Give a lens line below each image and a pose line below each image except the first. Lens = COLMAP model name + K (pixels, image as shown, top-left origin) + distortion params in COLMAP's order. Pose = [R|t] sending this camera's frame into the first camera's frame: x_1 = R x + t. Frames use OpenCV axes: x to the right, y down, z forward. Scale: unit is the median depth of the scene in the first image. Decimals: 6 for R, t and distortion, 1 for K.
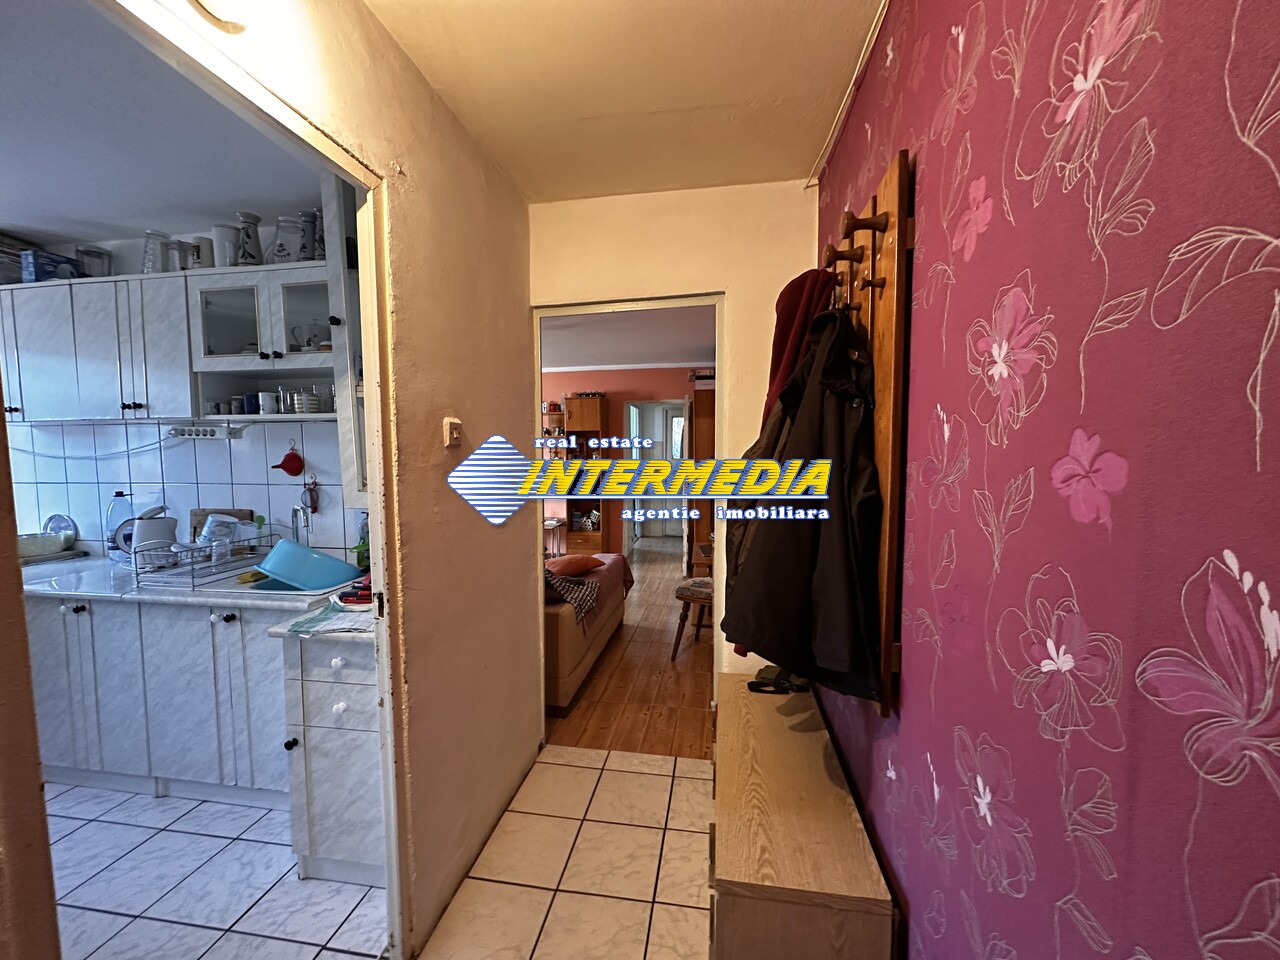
lens RADIAL K [[508.0, 0, 641.2], [0, 508.0, 482.6], [0, 0, 1]] dist [-0.001347, 0.000652]
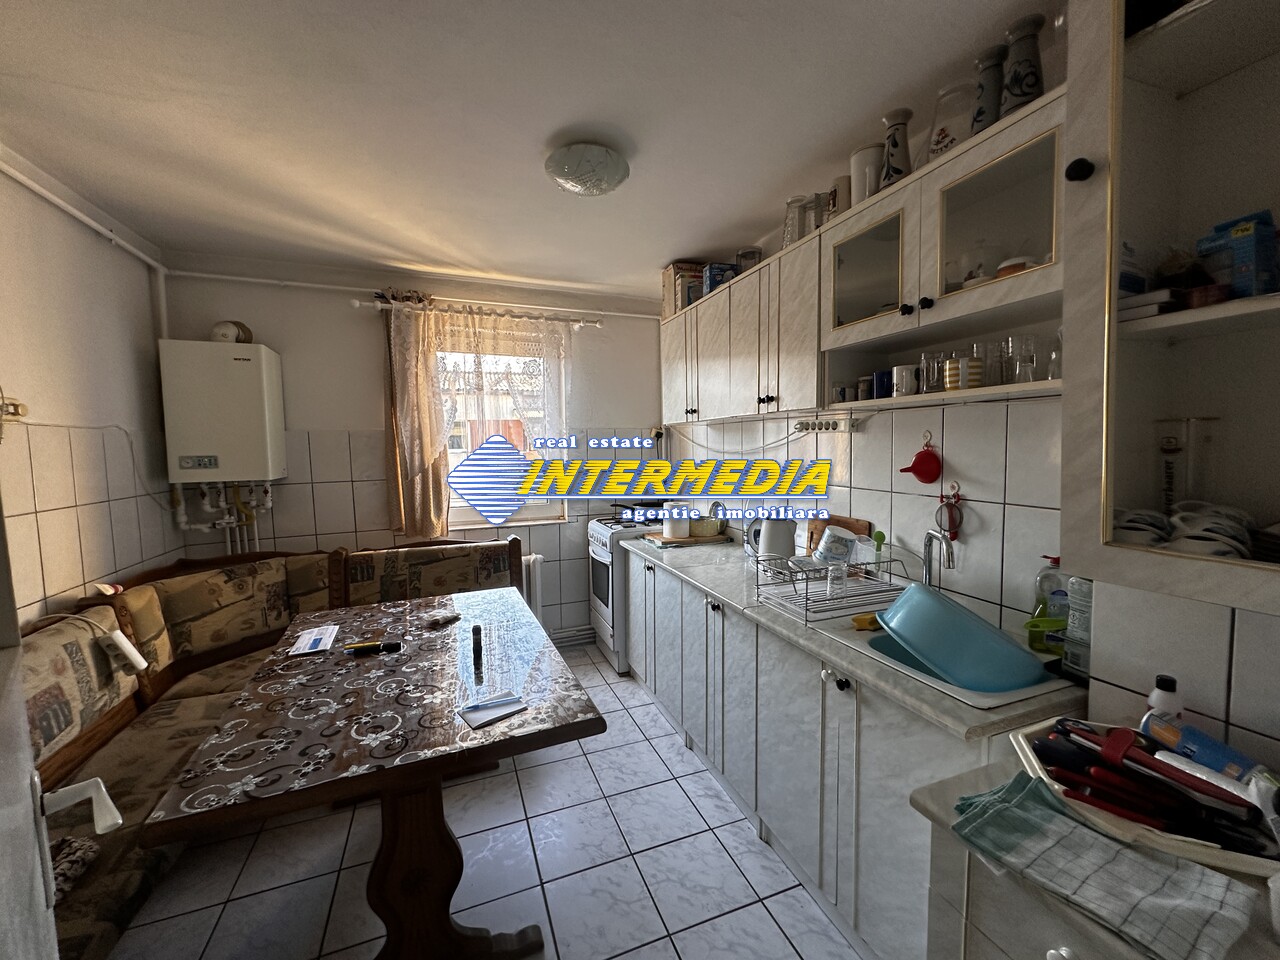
lens RADIAL K [[508.0, 0, 639.2], [0, 508.0, 479.1], [0, 0, 1]] dist [-0.001347, 0.000652]
pose [[0.496701, 0.057277, -0.866030, -0.304055], [-0.041876, 0.998239, 0.042004, -0.035080], [0.866911, 0.015403, 0.498225, 0.337802]]
